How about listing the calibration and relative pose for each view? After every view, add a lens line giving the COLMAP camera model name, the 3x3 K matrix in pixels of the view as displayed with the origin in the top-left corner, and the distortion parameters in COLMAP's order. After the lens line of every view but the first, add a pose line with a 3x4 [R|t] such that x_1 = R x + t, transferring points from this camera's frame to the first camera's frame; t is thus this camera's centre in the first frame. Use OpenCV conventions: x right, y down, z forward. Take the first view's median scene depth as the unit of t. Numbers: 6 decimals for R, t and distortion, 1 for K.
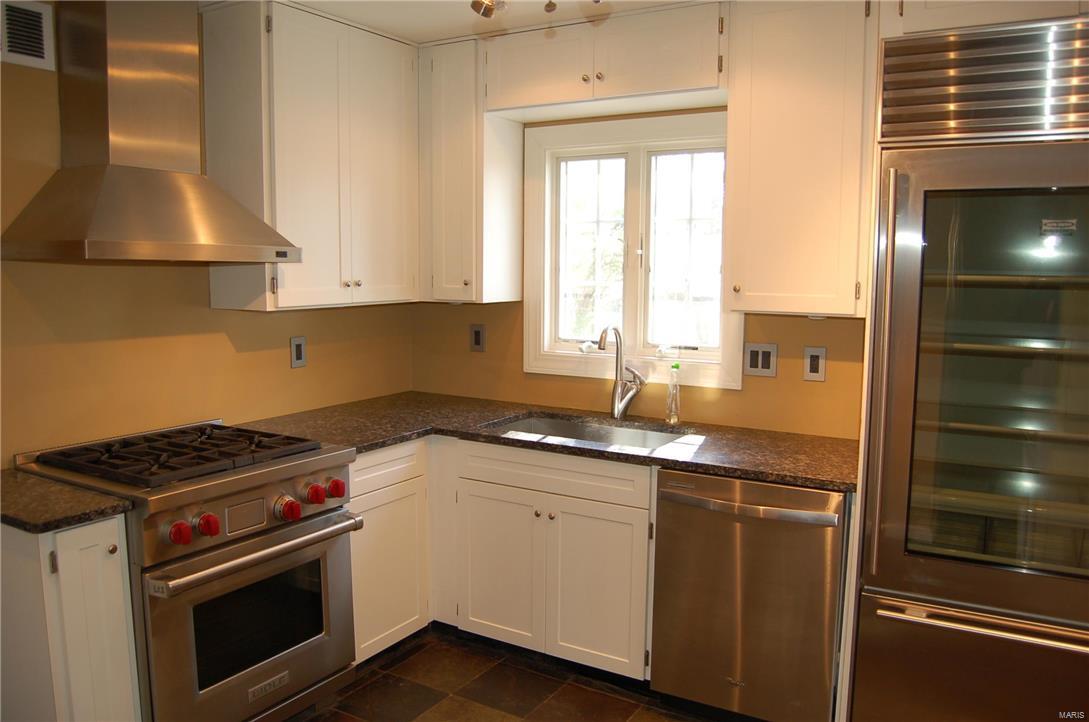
lens RADIAL K [[865.6, 0, 551.4], [0, 865.6, 369.3], [0, 0, 1]] dist [-0.056843, 0.000267]
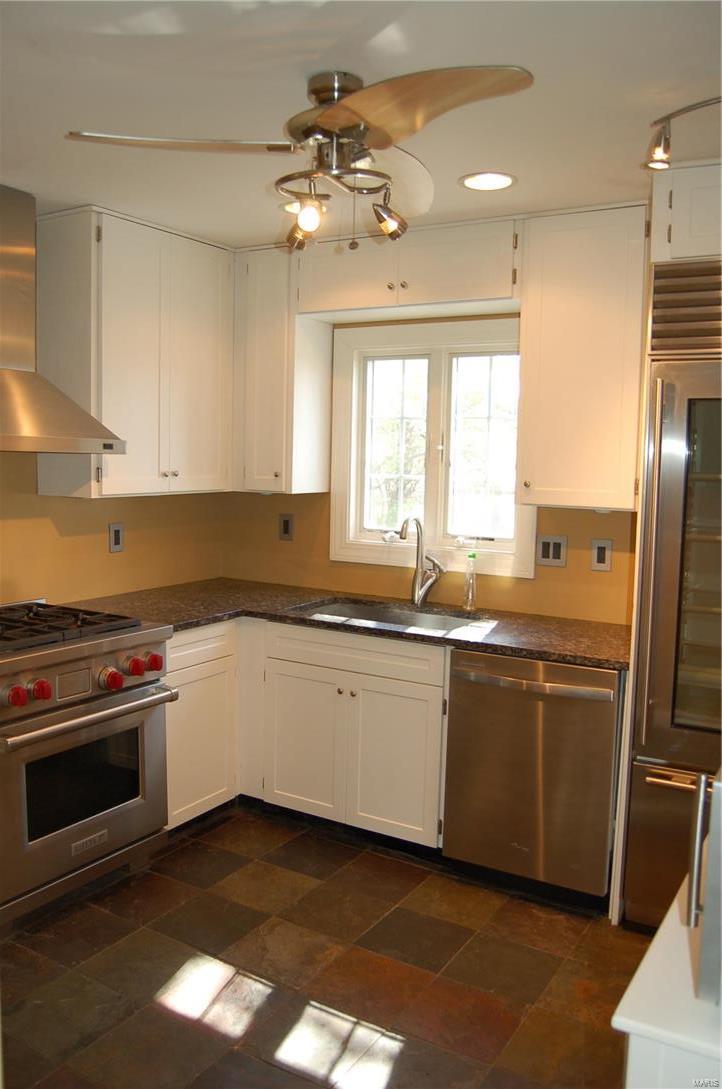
lens RADIAL K [[918.3, 0, 361.0], [0, 918.3, 544.5], [0, 0, 1]] dist [-0.035733, -0.004403]
pose [[0.999900, 0.014050, -0.001688, 0.009750], [-0.014083, 0.999665, -0.021736, 0.010412], [0.001383, 0.021757, 0.999762, -0.145882]]
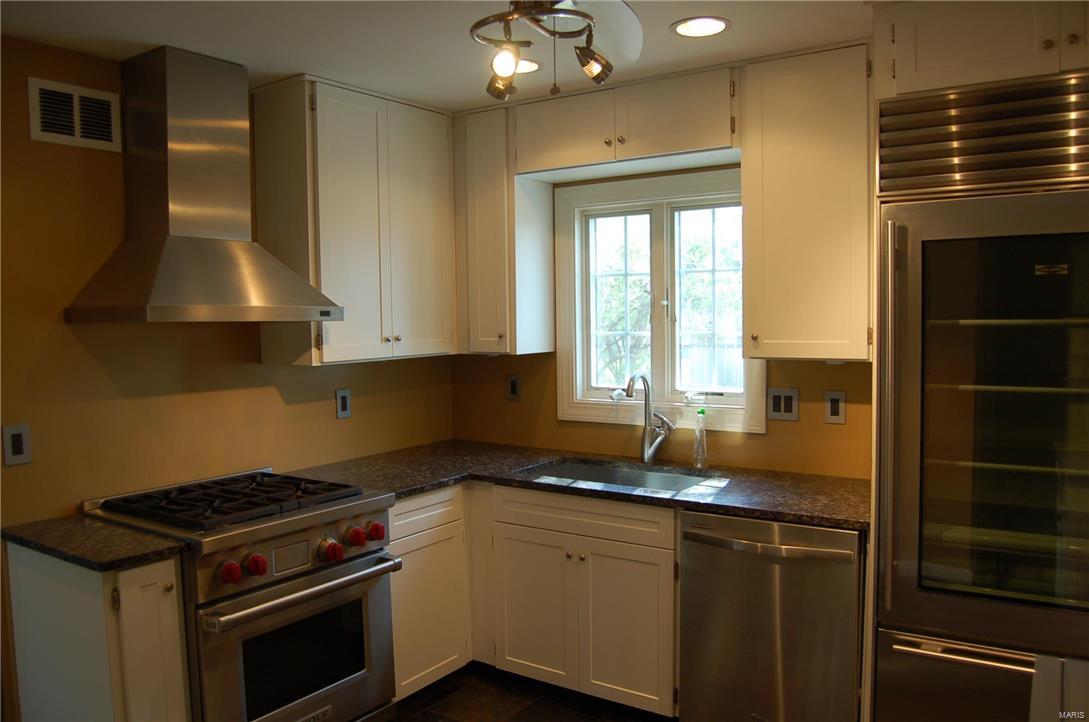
lens RADIAL K [[865.6, 0, 551.4], [0, 865.6, 369.3], [0, 0, 1]] dist [-0.056843, 0.000267]
pose [[0.998007, -0.018296, -0.060394, 0.031445], [0.014938, 0.998342, -0.055585, 0.000586], [0.061311, 0.054572, 0.996626, -0.053568]]
